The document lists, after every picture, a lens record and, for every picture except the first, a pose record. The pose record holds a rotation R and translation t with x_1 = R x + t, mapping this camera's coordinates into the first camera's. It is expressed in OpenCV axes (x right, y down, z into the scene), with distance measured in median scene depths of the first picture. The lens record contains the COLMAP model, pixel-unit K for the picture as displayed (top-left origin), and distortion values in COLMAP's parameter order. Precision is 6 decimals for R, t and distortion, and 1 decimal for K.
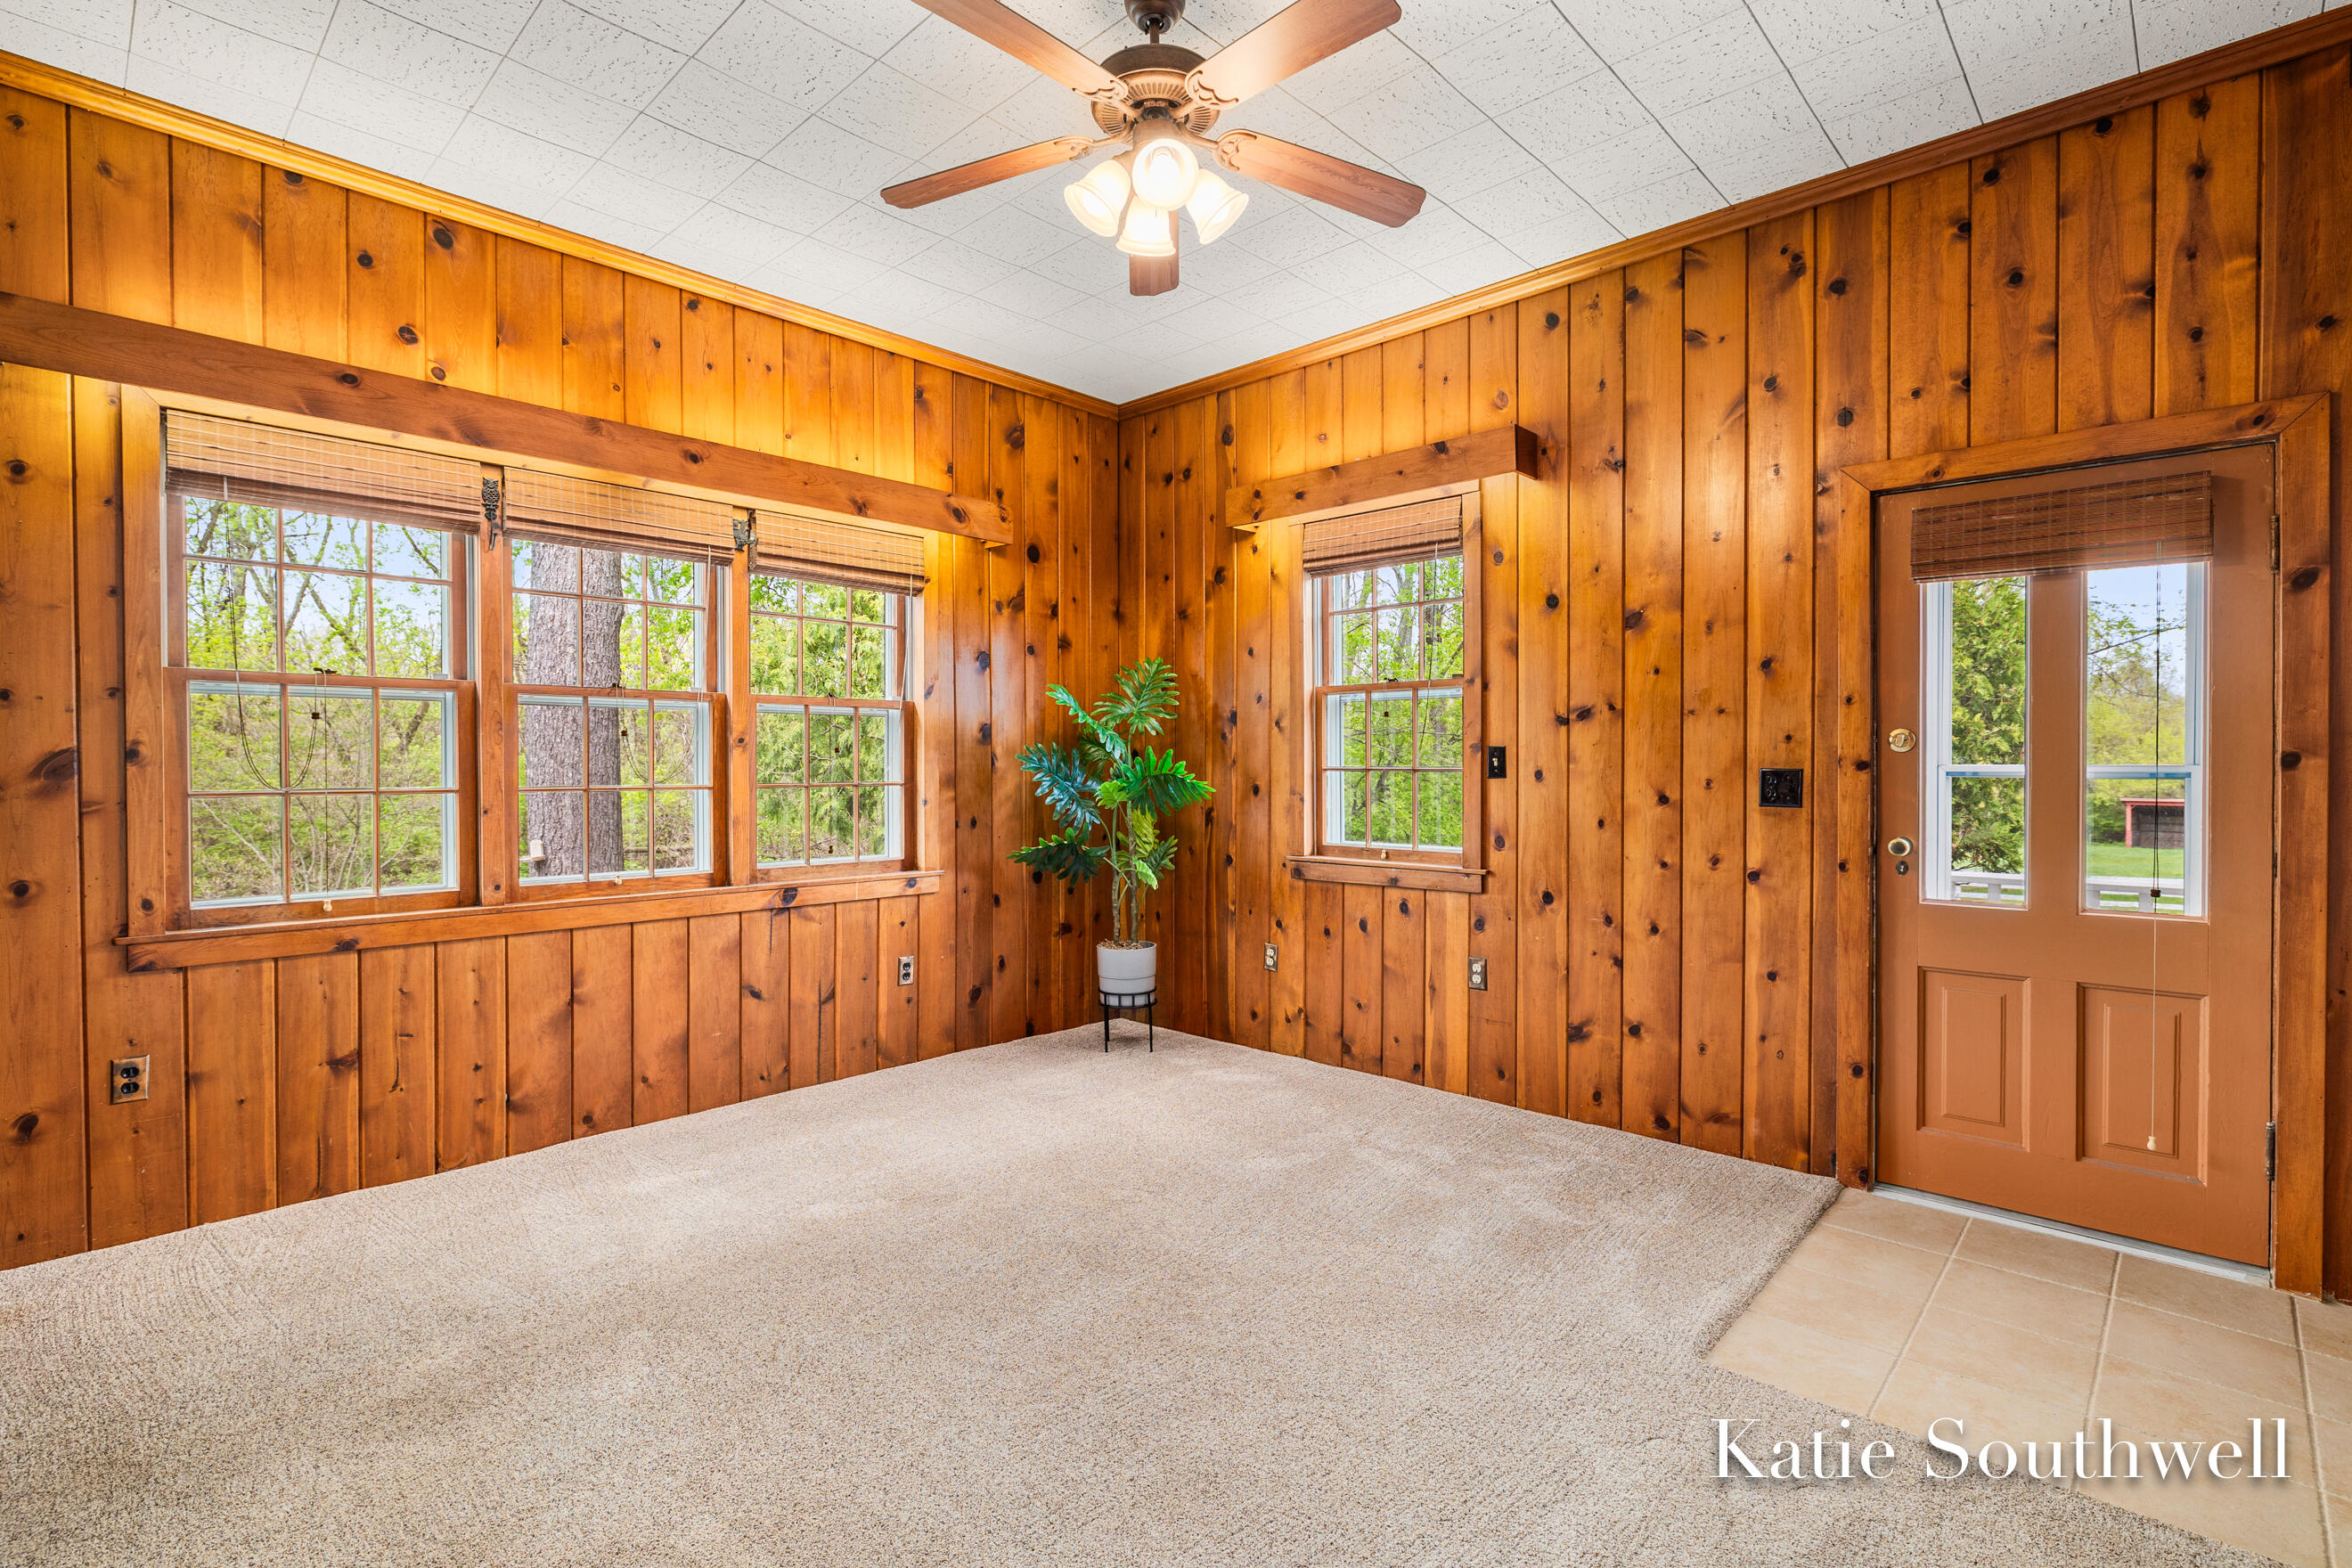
lens RADIAL K [[1118.9, 0, 1166.5], [0, 1118.9, 777.9], [0, 0, 1]] dist [-0.001756, 0.000782]
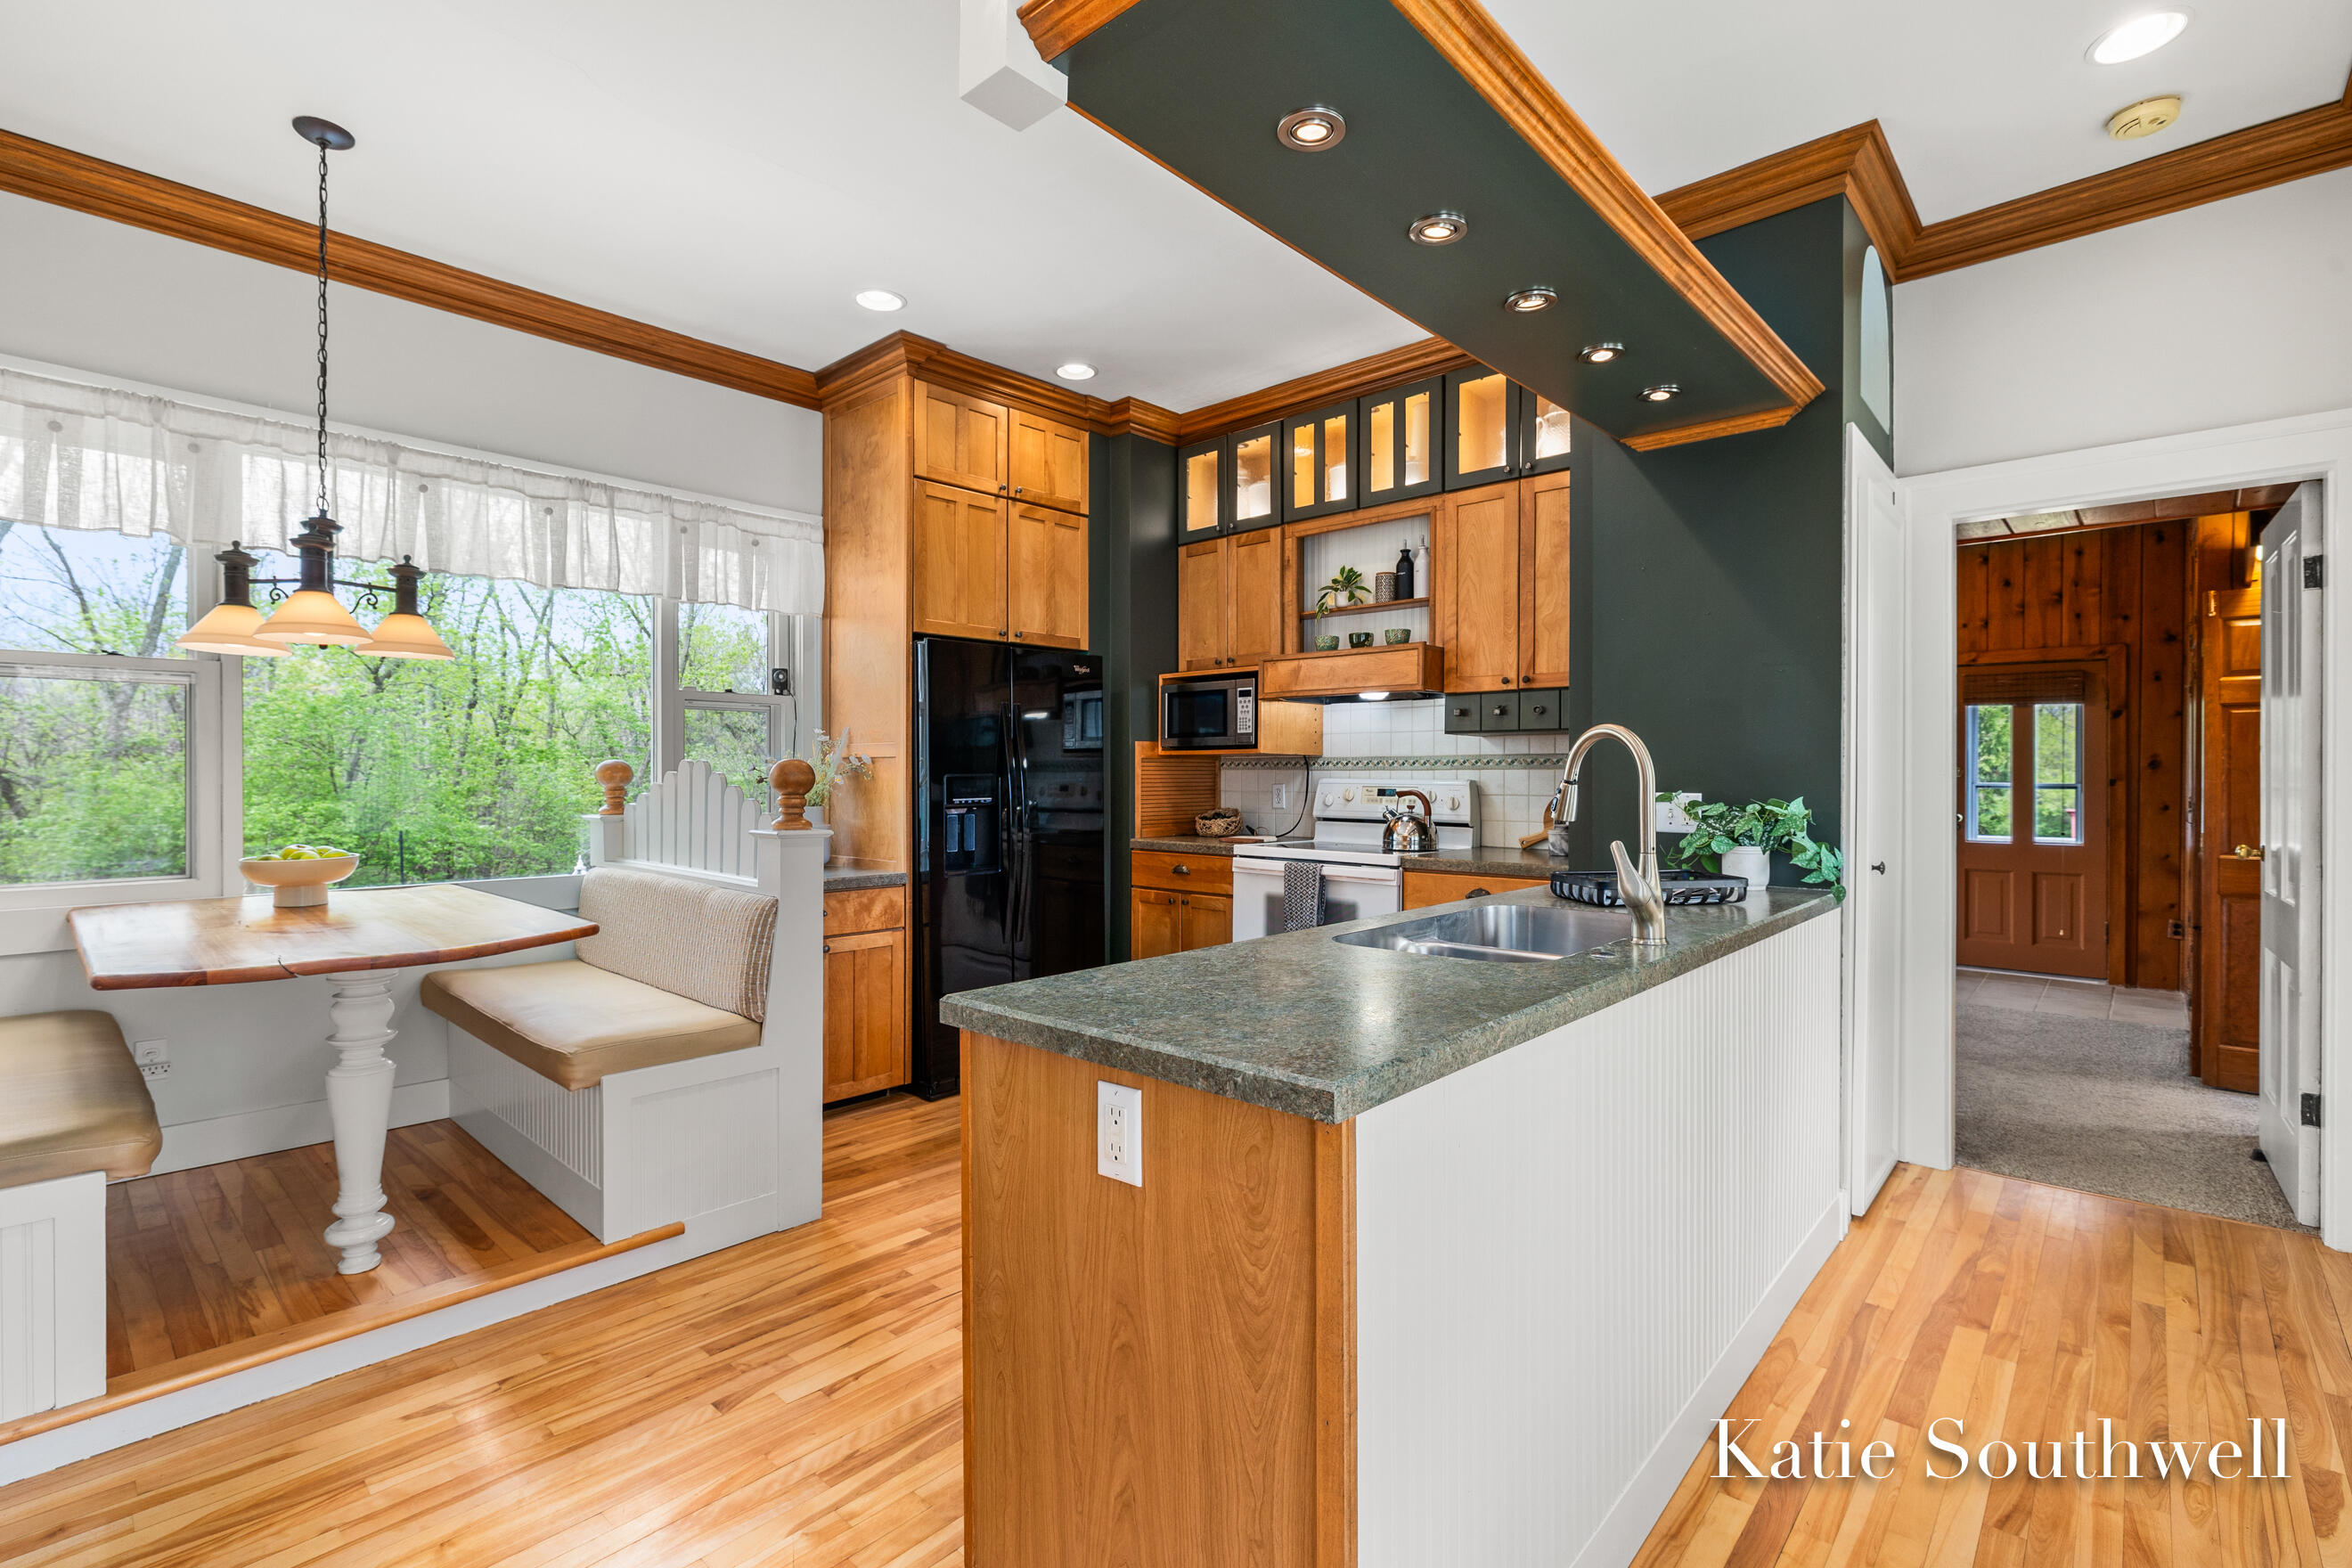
lens RADIAL K [[1062.6, 0, 1181.0], [0, 1062.6, 777.4], [0, 0, 1]] dist [-0.007034, 0.001702]
pose [[0.999880, 0.005099, 0.014623, -1.159696], [-0.004976, 0.999952, -0.008493, 0.005168], [-0.014666, 0.008419, 0.999857, -1.380801]]
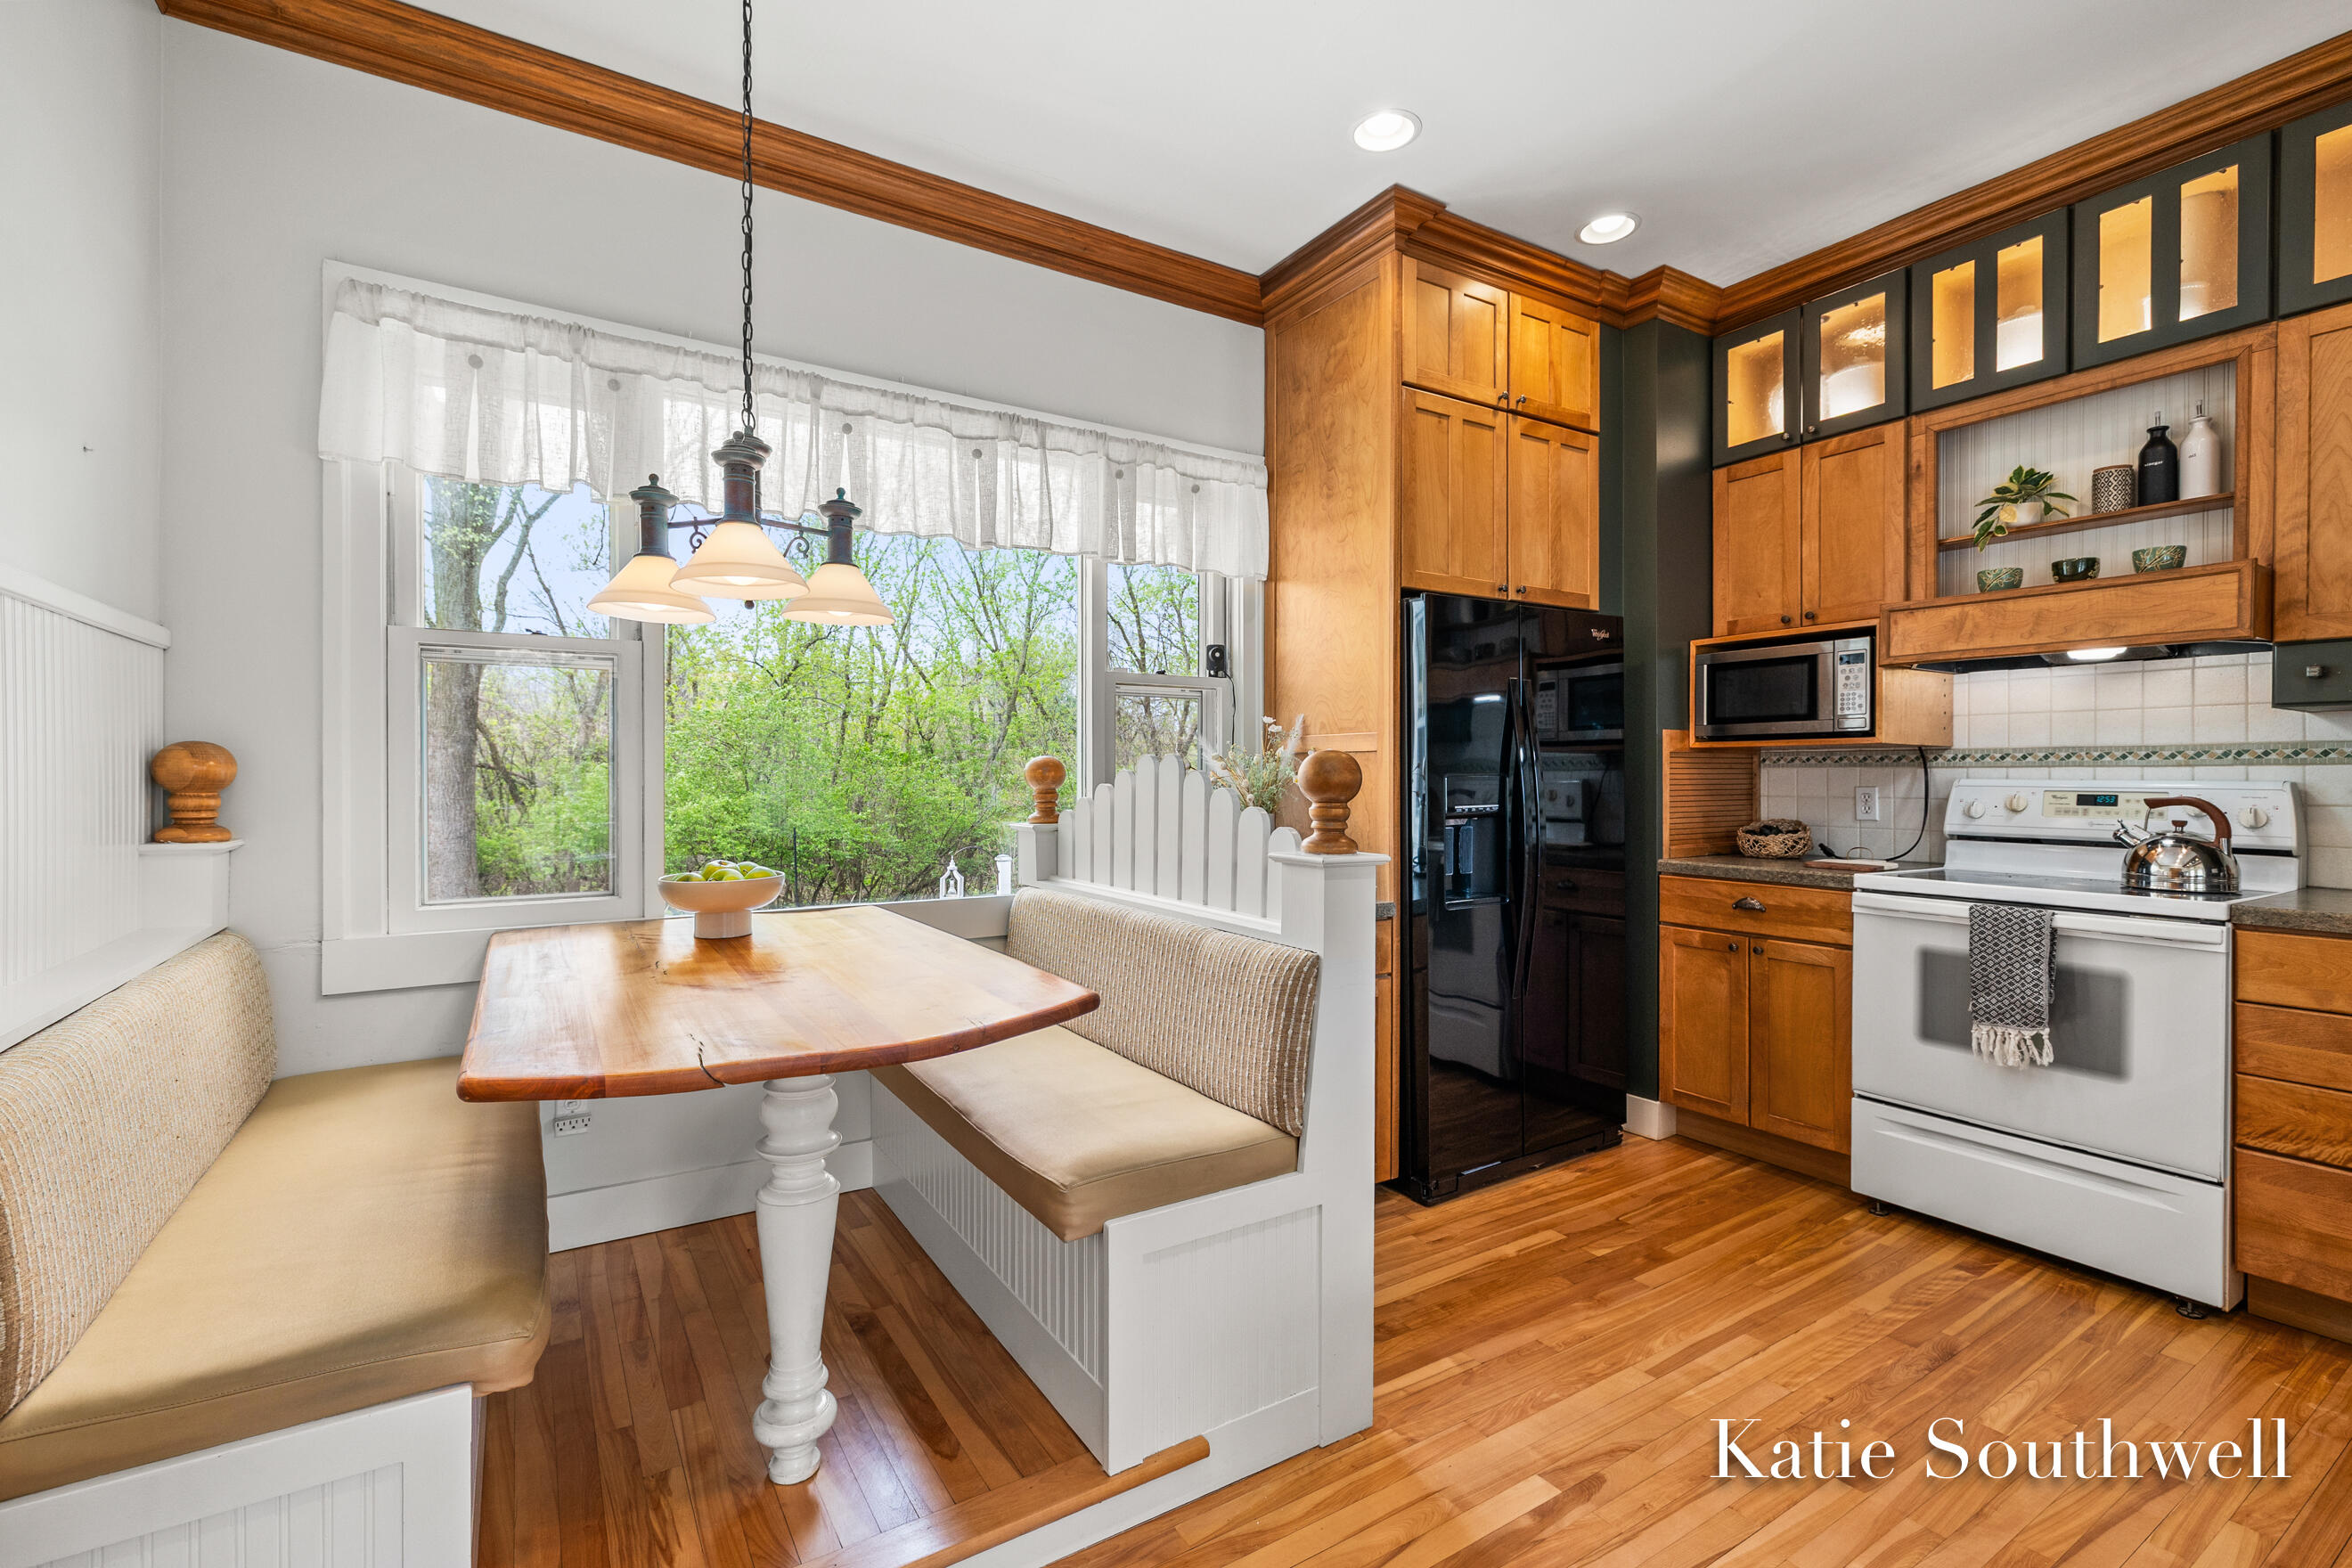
lens RADIAL K [[1034.0, 0, 1183.1], [0, 1034.0, 778.4], [0, 0, 1]] dist [0.001684, 0.000232]
pose [[0.967675, 0.004994, -0.252149, -1.463618], [-0.007045, 0.999949, -0.007235, 0.004884], [0.252100, 0.008777, 0.967661, -1.012842]]
